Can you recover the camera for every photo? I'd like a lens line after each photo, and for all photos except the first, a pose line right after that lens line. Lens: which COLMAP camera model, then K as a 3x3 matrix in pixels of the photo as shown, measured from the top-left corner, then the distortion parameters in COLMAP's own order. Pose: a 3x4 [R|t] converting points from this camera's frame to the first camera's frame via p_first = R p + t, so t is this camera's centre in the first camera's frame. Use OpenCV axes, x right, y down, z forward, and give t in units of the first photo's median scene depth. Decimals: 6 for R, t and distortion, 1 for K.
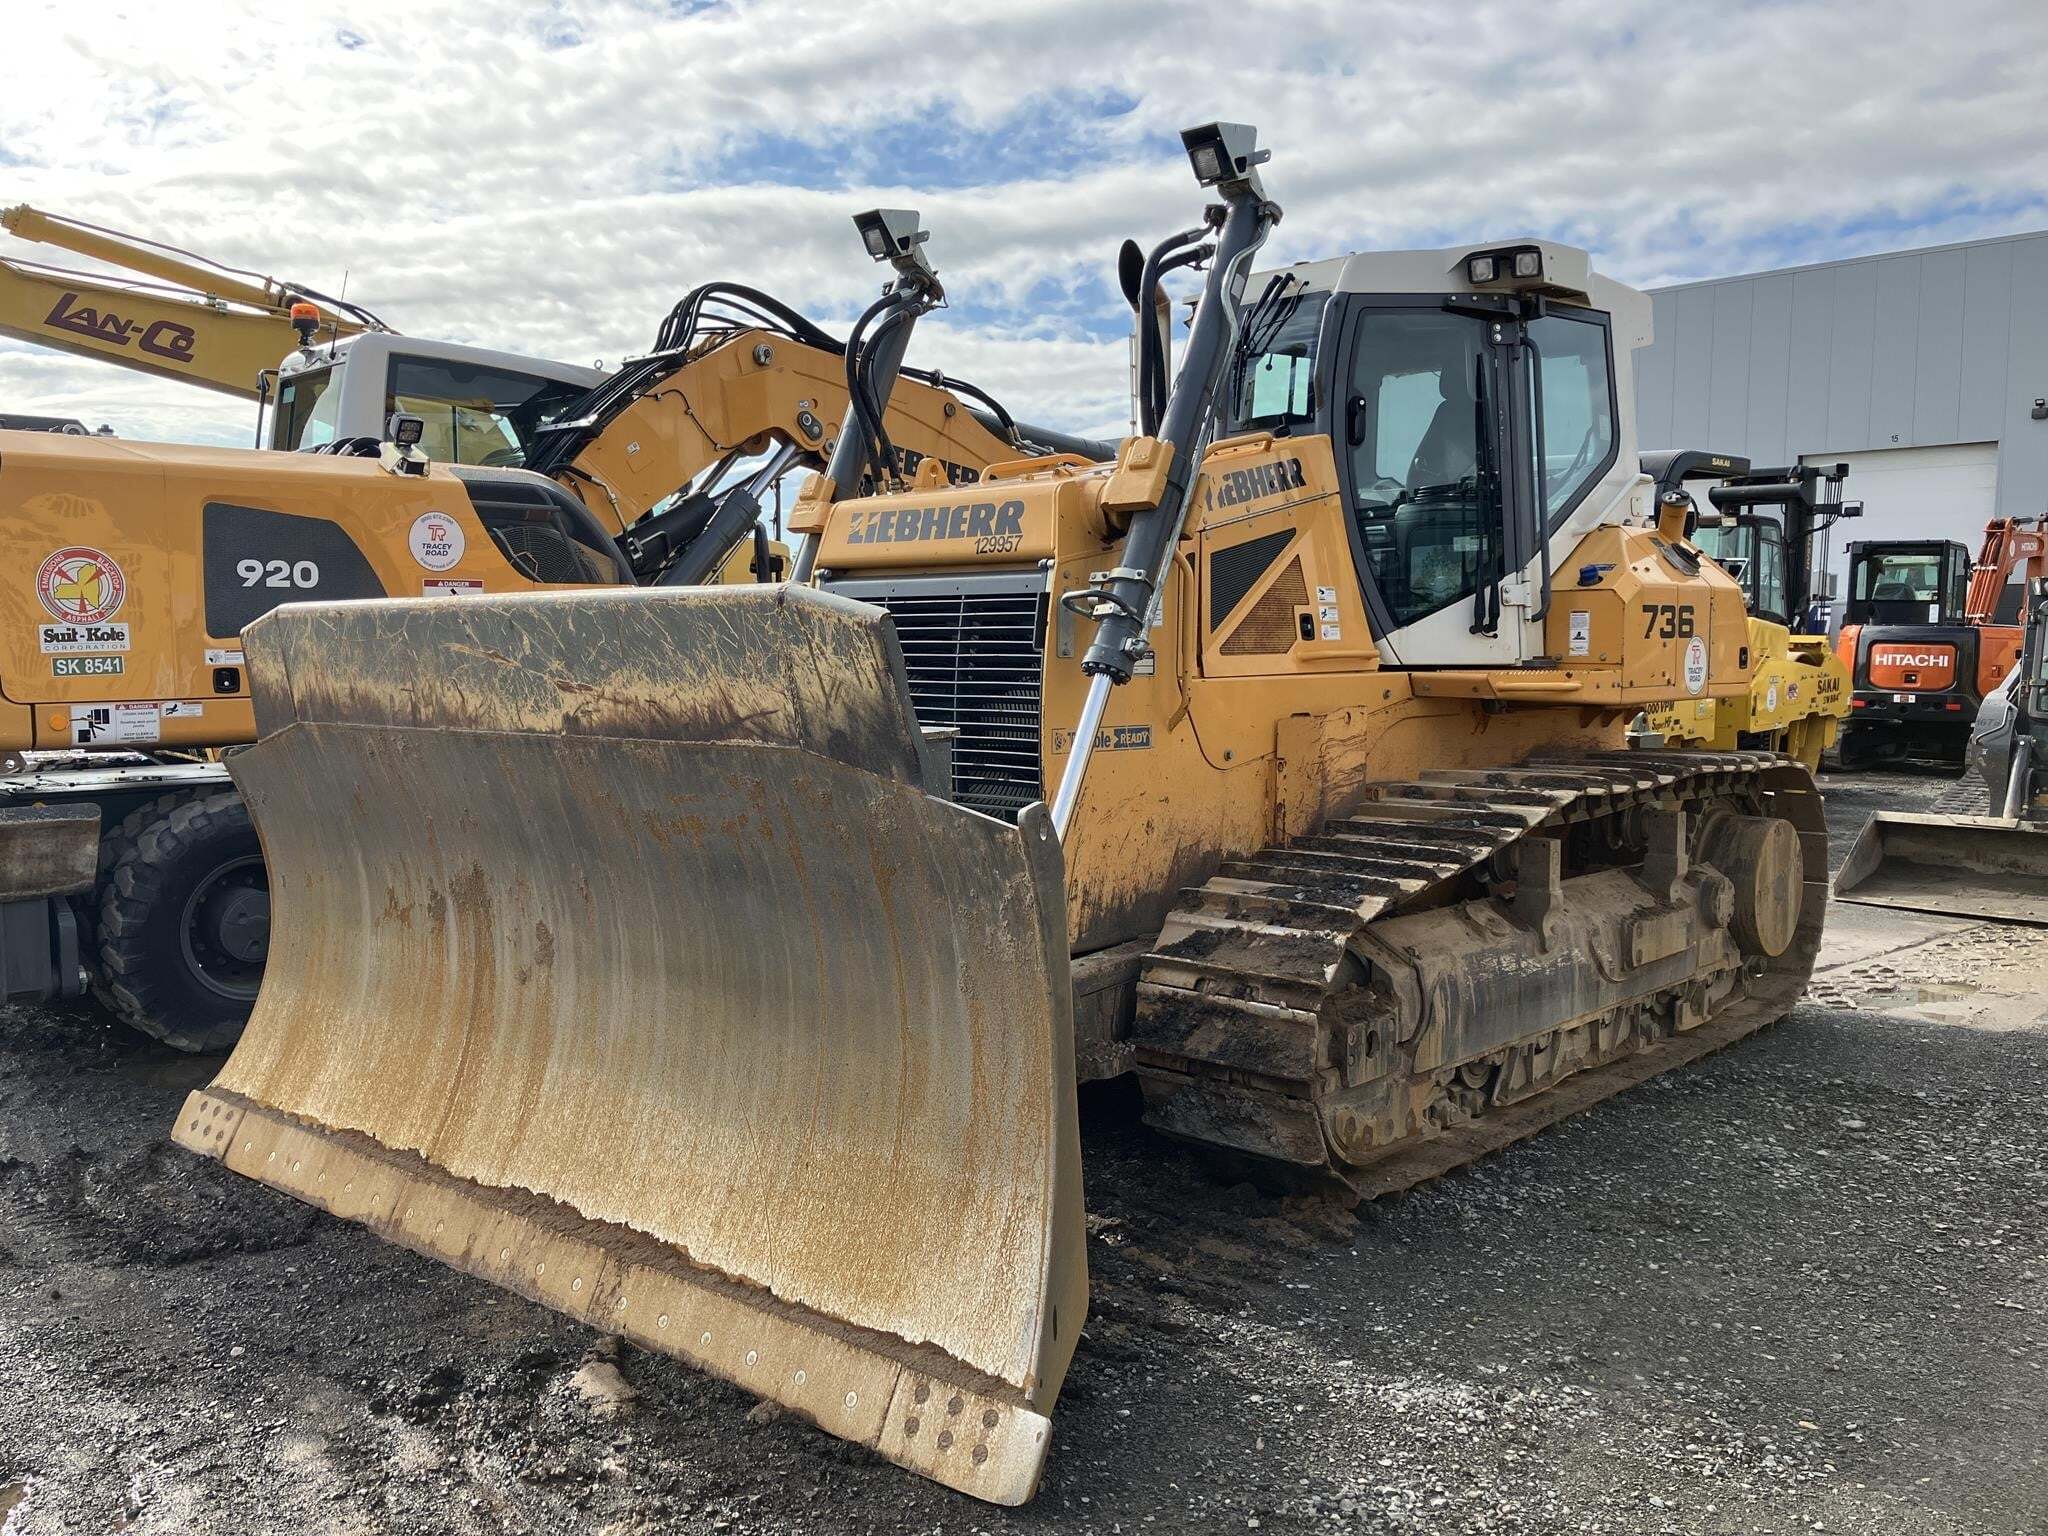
lens RADIAL K [[1462.1, 0, 1030.2], [0, 1462.1, 784.0], [0, 0, 1]] dist [0.061847, -0.217820]
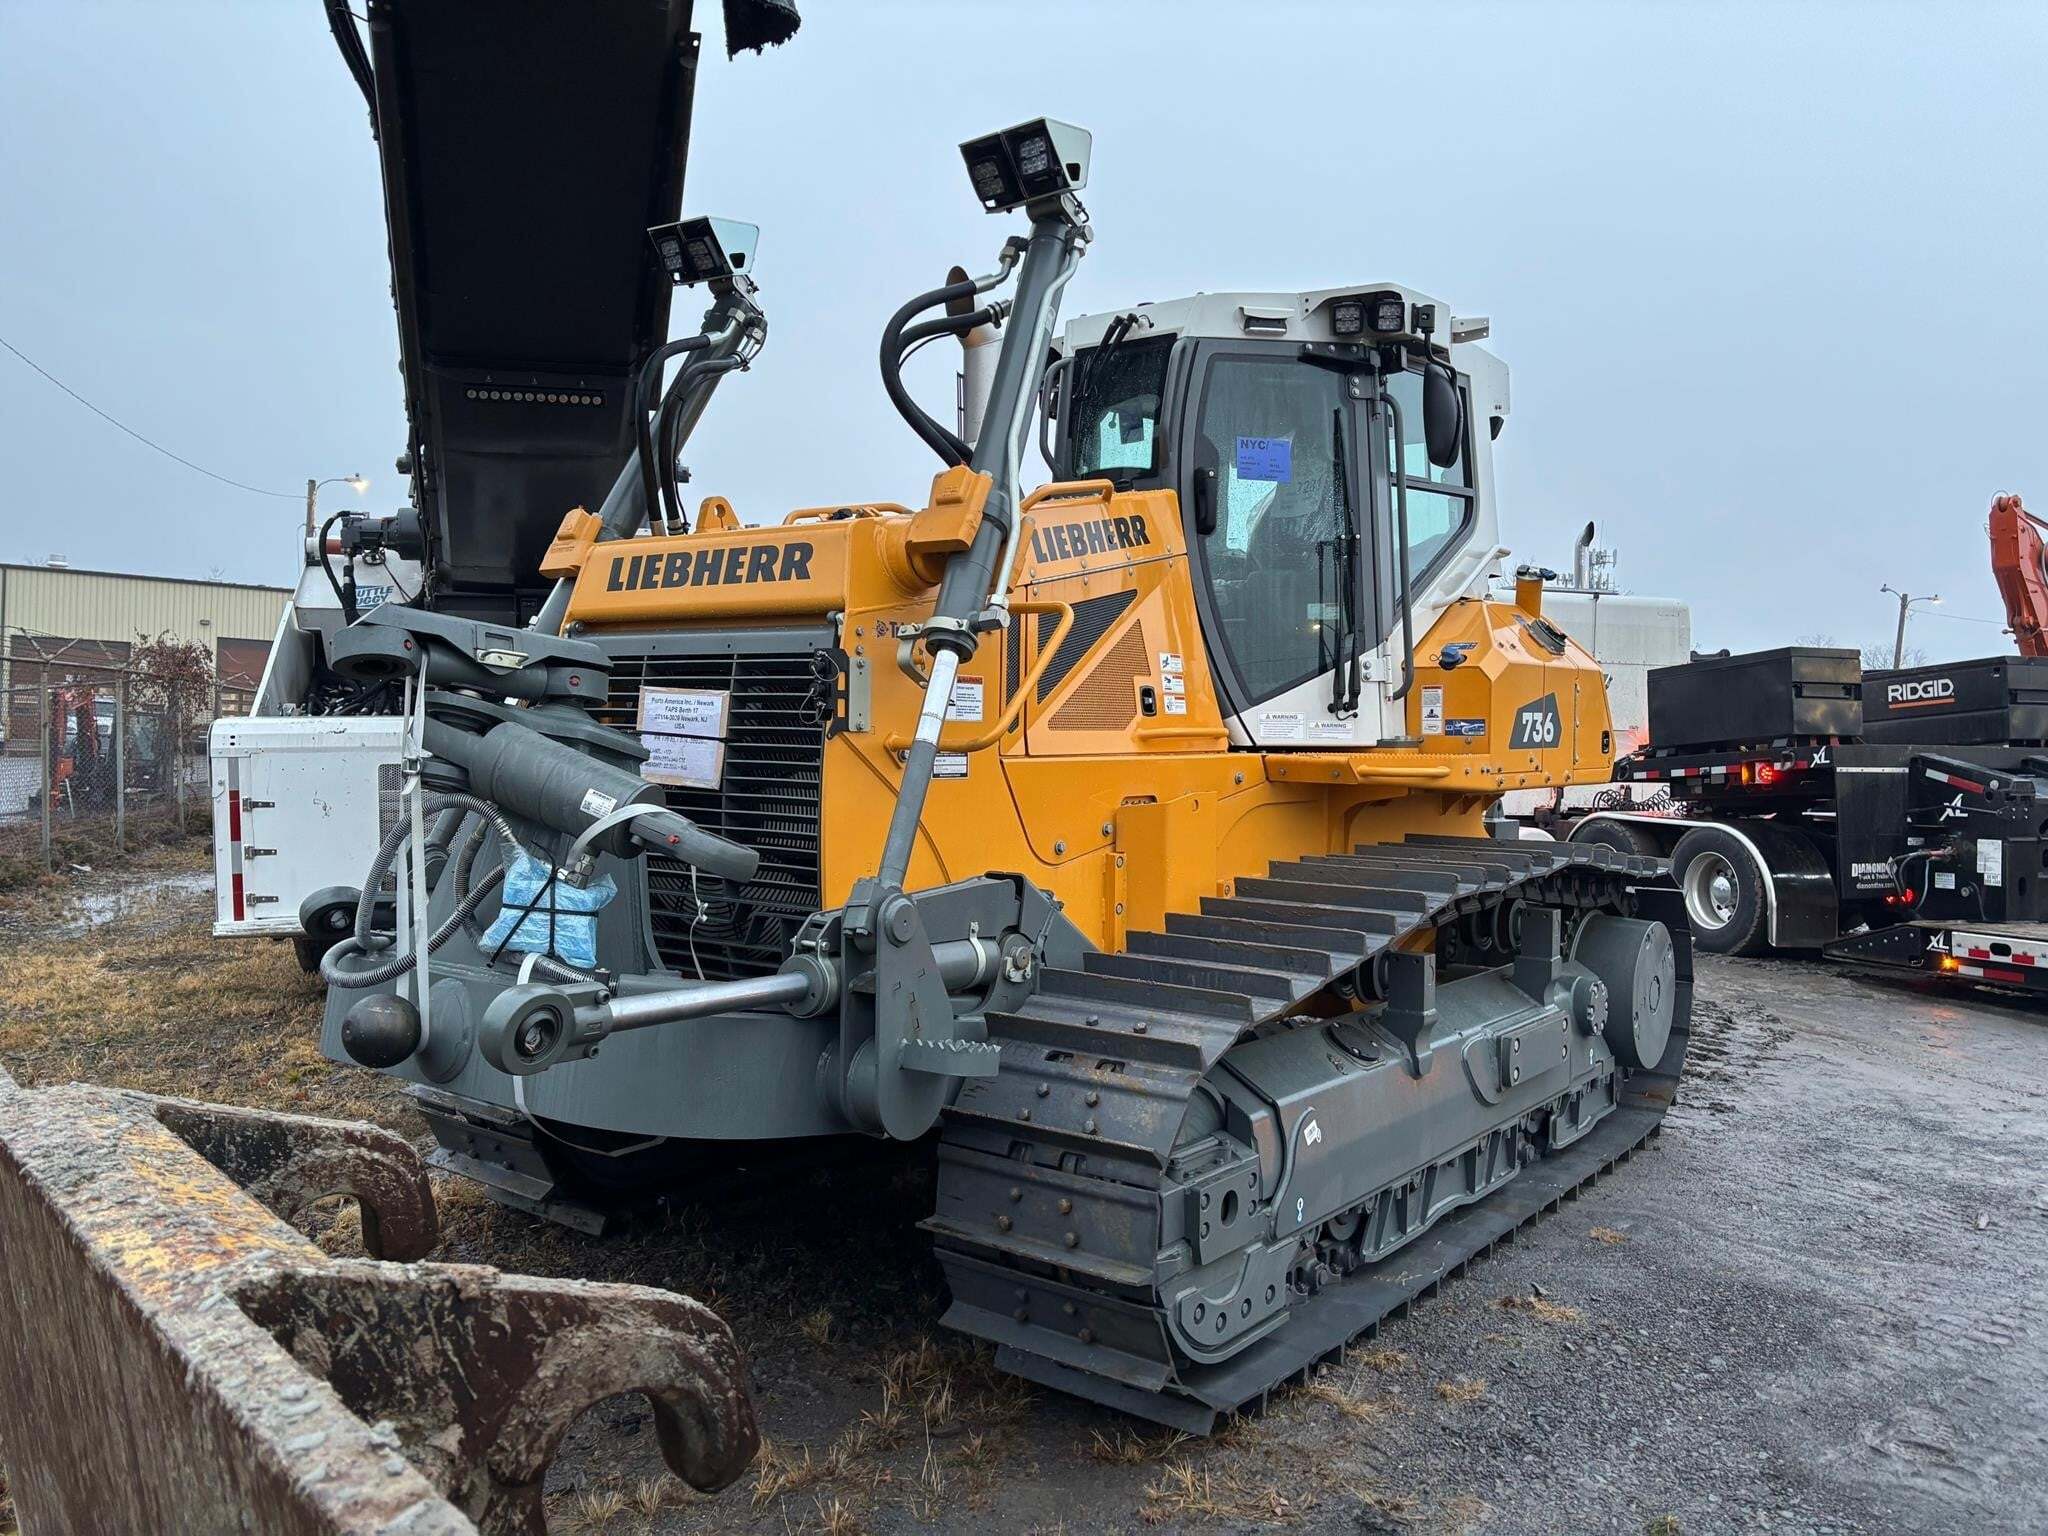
lens RADIAL K [[1434.0, 0, 1024.0], [0, 1434.0, 768.0], [0, 0, 1]] dist [0.051378, -0.204039]
pose [[0.995182, 0.012053, 0.097298, 0.027790], [-0.006218, 0.998176, -0.060046, -0.014020], [-0.097844, 0.059152, 0.993442, 0.143773]]
